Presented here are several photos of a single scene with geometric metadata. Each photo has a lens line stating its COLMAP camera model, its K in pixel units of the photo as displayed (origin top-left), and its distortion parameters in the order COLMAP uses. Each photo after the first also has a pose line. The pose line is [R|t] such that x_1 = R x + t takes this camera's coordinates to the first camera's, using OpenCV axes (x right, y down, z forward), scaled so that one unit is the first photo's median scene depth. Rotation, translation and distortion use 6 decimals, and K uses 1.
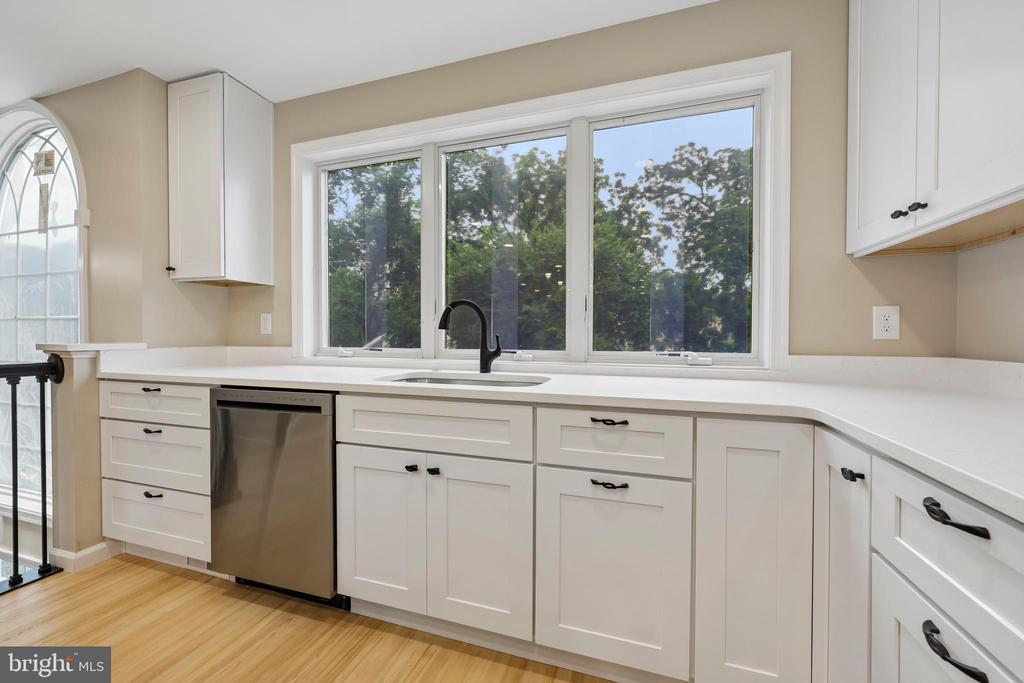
lens RADIAL K [[412.1, 0, 513.4], [0, 412.1, 339.1], [0, 0, 1]] dist [0.003911, 0.000478]
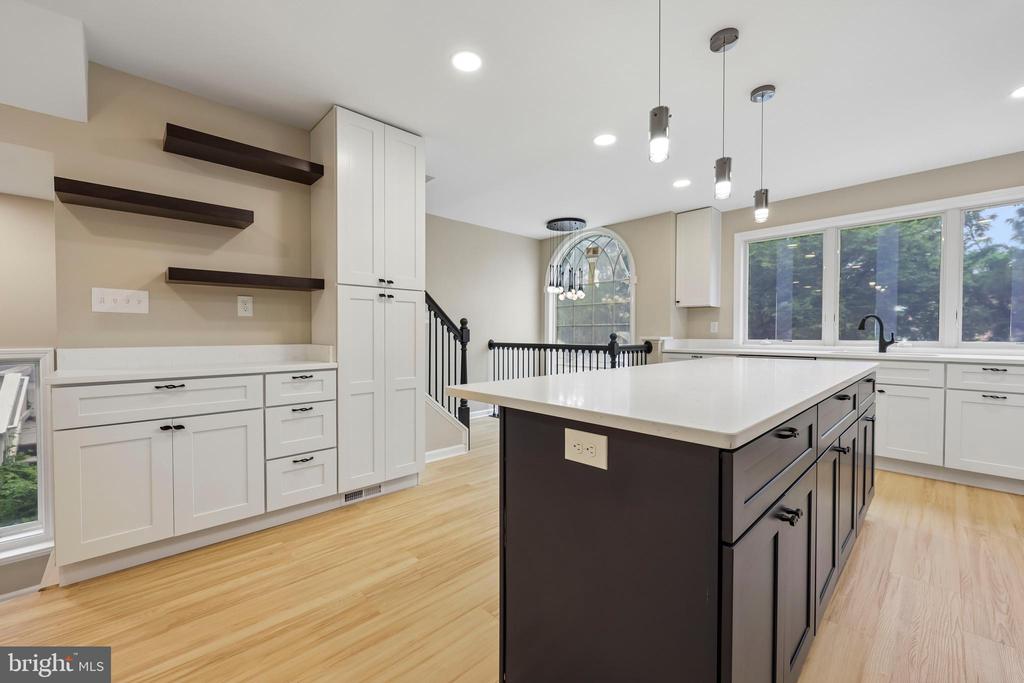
lens RADIAL K [[412.1, 0, 517.1], [0, 412.1, 339.5], [0, 0, 1]] dist [0.003911, 0.000478]
pose [[0.880866, 0.004338, -0.473346, -0.530384], [-0.001621, 0.999980, 0.006147, 0.010076], [0.473363, -0.004647, 0.880855, -1.196194]]
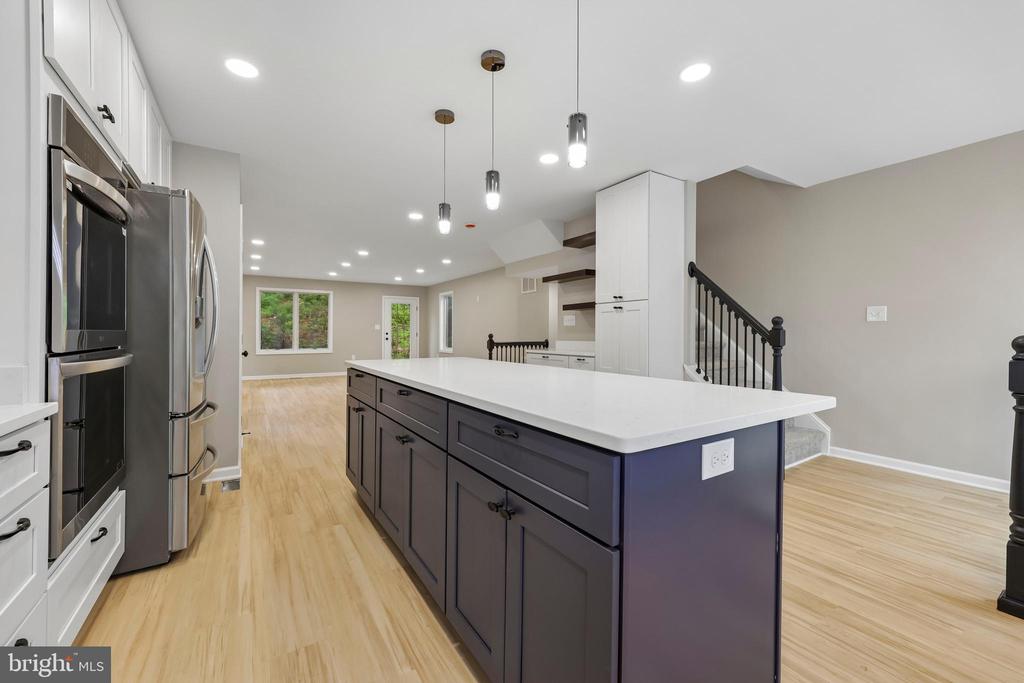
lens RADIAL K [[412.1, 0, 513.1], [0, 412.1, 337.1], [0, 0, 1]] dist [0.003911, 0.000478]
pose [[-0.634680, -0.001204, -0.772774, 0.752382], [-0.012756, 0.999879, 0.008919, -0.008010], [0.772670, 0.015518, -0.634619, 1.961479]]
